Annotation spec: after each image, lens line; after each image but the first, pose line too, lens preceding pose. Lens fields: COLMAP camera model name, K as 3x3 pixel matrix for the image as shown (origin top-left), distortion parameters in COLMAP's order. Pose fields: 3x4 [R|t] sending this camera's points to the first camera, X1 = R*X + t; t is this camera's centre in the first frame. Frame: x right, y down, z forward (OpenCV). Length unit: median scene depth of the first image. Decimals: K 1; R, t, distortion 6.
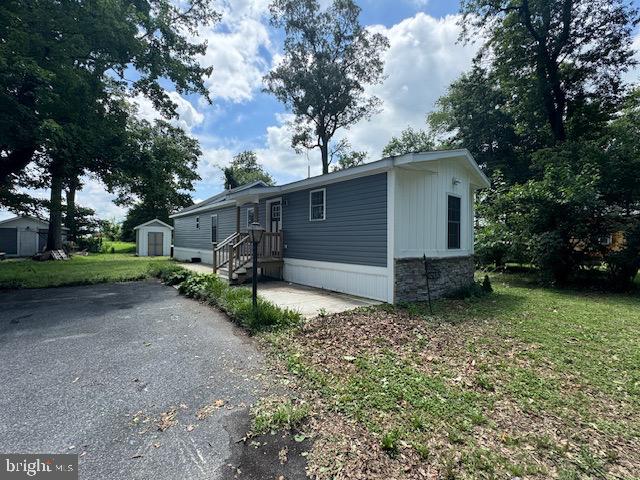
lens RADIAL K [[276.2, 0, 320.0], [0, 276.2, 240.0], [0, 0, 1]] dist [-0.001198, 0.000011]
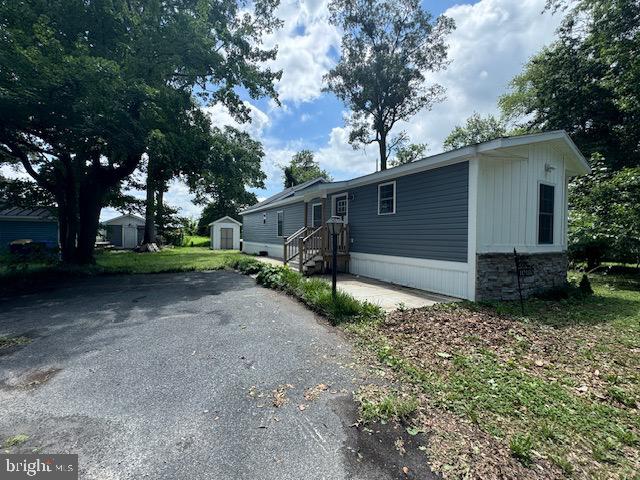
lens RADIAL K [[271.3, 0, 320.0], [0, 271.3, 240.0], [0, 0, 1]] dist [-0.000858, -0.000016]
pose [[0.981344, 0.005072, -0.192192, -0.042057], [-0.002050, 0.999871, 0.015920, 0.004779], [0.192248, -0.015228, 0.981228, 0.000475]]
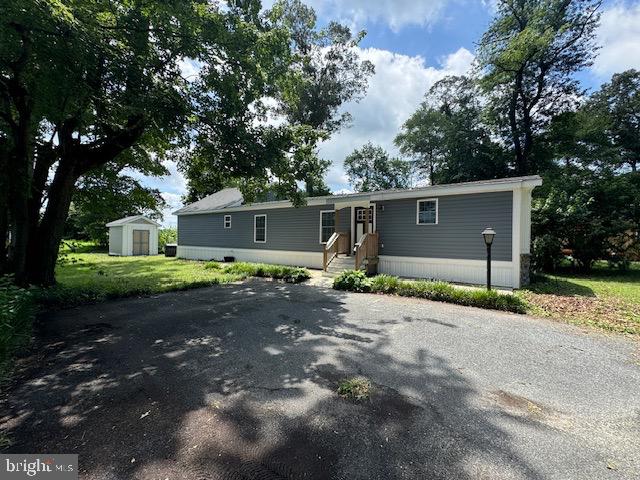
lens RADIAL K [[255.8, 0, 320.0], [0, 255.8, 240.0], [0, 0, 1]] dist [0.001430, 0.000283]
pose [[0.964346, 0.002471, 0.264633, -0.581416], [-0.004473, 0.999966, 0.006962, -0.006055], [-0.264607, -0.007898, 0.964324, 0.025514]]
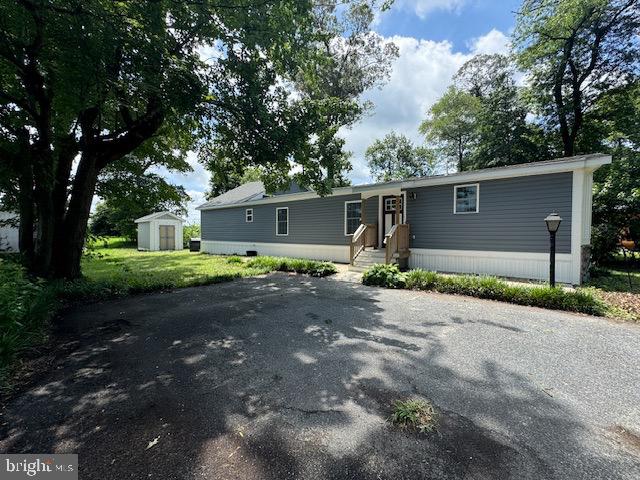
lens RADIAL K [[255.8, 0, 320.0], [0, 255.8, 240.0], [0, 0, 1]] dist [0.001430, 0.000283]
pose [[0.981954, -0.011612, 0.188763, -0.586600], [0.006426, 0.999585, 0.028066, 0.002662], [-0.189011, -0.026347, 0.981622, 0.082670]]
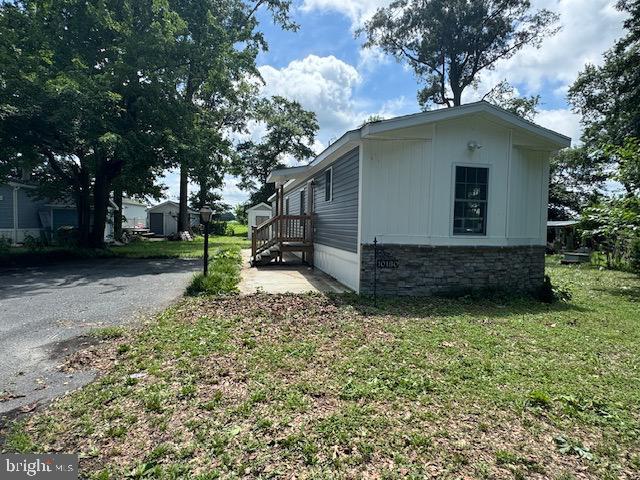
lens RADIAL K [[351.6, 0, 320.0], [0, 351.6, 240.0], [0, 0, 1]] dist [-0.000004, -0.000209]
pose [[0.887775, 0.030505, -0.459265, 0.386296], [-0.012503, 0.999031, 0.042188, 0.005406], [0.460107, -0.031711, 0.887297, -0.041342]]
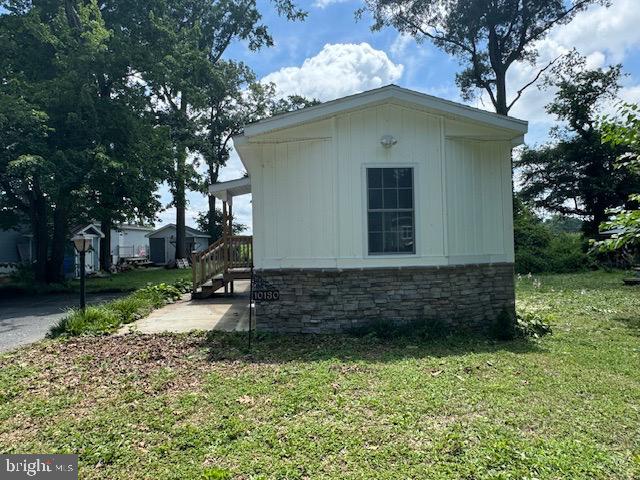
lens RADIAL K [[423.8, 0, 320.0], [0, 423.8, 240.0], [0, 0, 1]] dist [-0.000730, -0.002126]
pose [[0.815760, -0.030757, -0.577572, 0.607808], [0.029384, 0.999499, -0.011724, 0.004051], [0.577644, -0.007408, 0.816255, 0.107705]]
